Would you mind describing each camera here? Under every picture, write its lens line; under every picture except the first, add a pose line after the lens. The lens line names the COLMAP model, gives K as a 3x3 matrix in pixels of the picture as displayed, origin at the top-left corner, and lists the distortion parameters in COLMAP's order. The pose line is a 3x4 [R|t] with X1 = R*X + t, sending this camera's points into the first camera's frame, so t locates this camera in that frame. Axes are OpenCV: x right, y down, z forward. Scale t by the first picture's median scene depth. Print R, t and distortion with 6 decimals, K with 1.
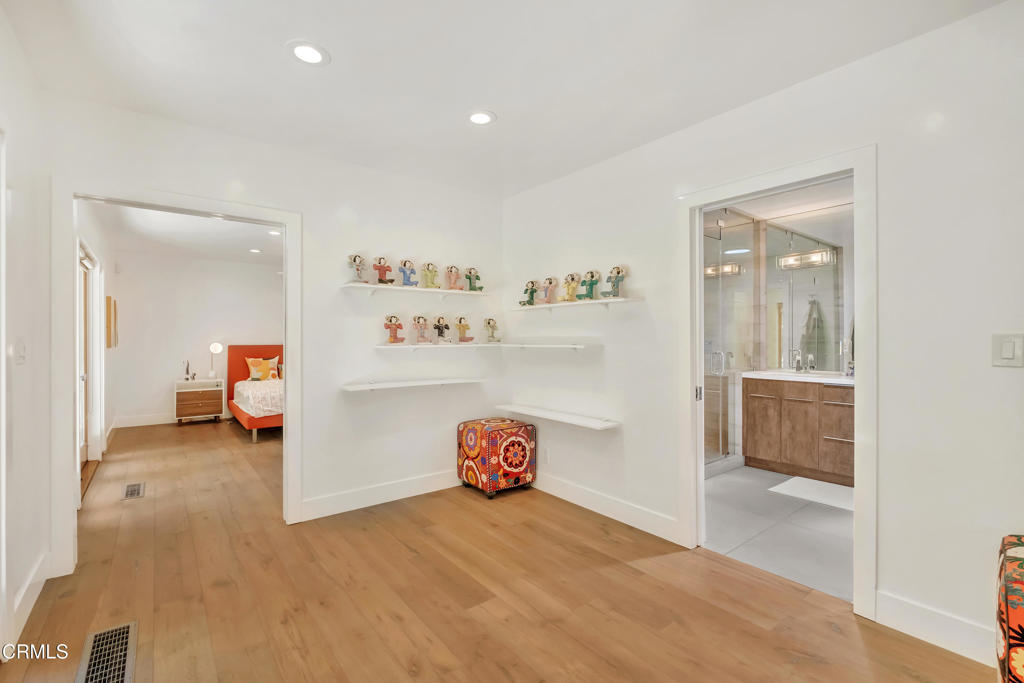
lens RADIAL K [[453.0, 0, 508.2], [0, 453.0, 339.9], [0, 0, 1]] dist [-0.001670, -0.000190]
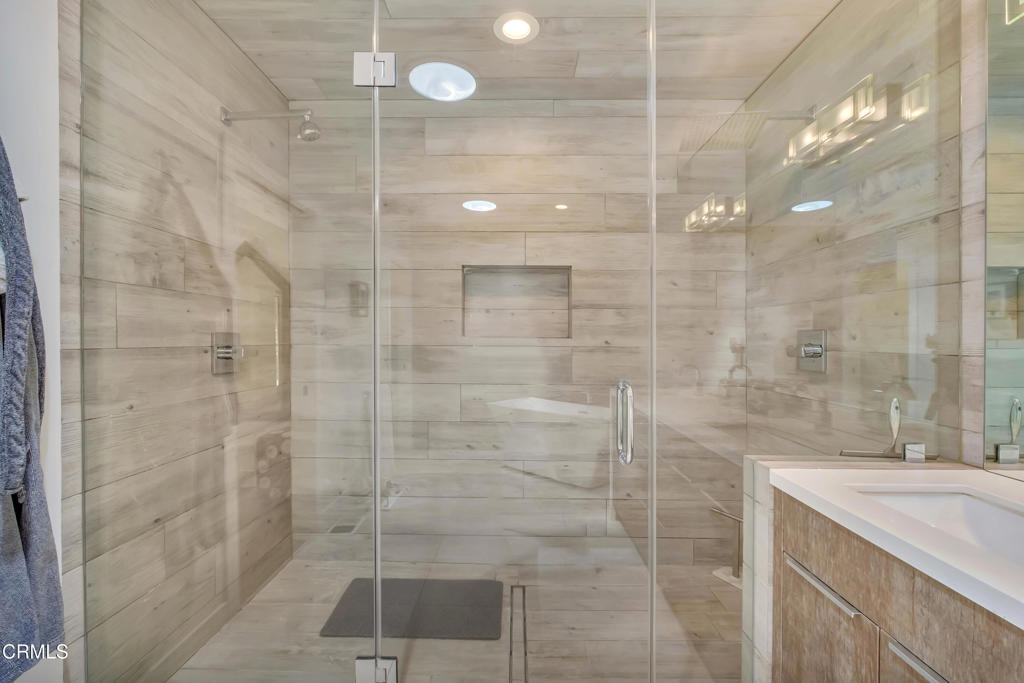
lens RADIAL K [[453.0, 0, 508.2], [0, 453.0, 339.9], [0, 0, 1]] dist [-0.001670, -0.000190]
pose [[0.777006, 0.001525, -0.629492, 0.625298], [-0.001352, 0.999999, 0.000754, -0.002650], [0.629492, 0.000265, 0.777007, 0.772353]]
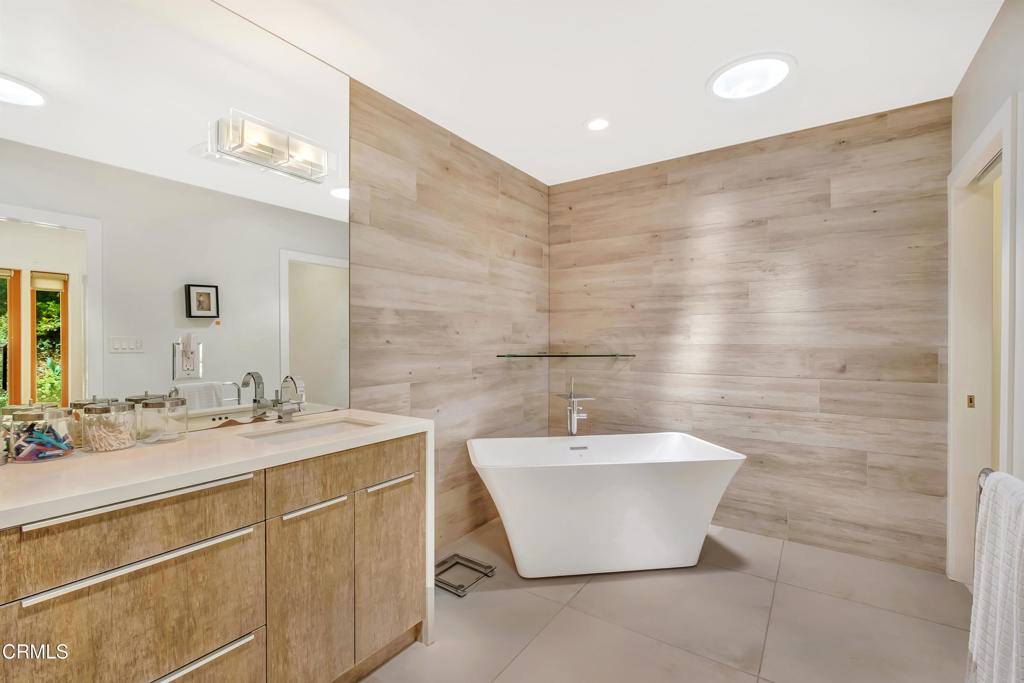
lens RADIAL K [[453.0, 0, 508.2], [0, 453.0, 339.9], [0, 0, 1]] dist [-0.001670, -0.000190]
pose [[-0.292873, -0.005698, 0.956134, 0.390183], [-0.000660, 0.999983, 0.005757, -0.001351], [-0.956151, 0.001055, -0.292872, 0.804805]]
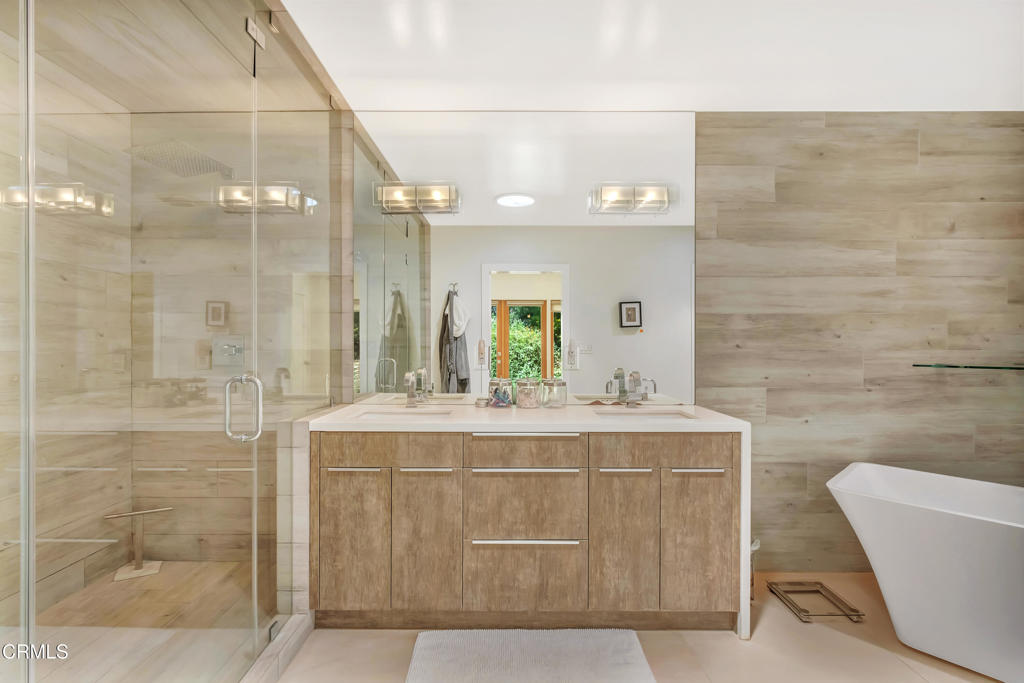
lens RADIAL K [[453.0, 0, 508.2], [0, 453.0, 339.9], [0, 0, 1]] dist [-0.001670, -0.000190]
pose [[0.617170, 0.003707, 0.786821, 0.325931], [0.002725, 0.999973, -0.006849, -0.000390], [-0.786825, 0.006371, 0.617143, 0.647375]]
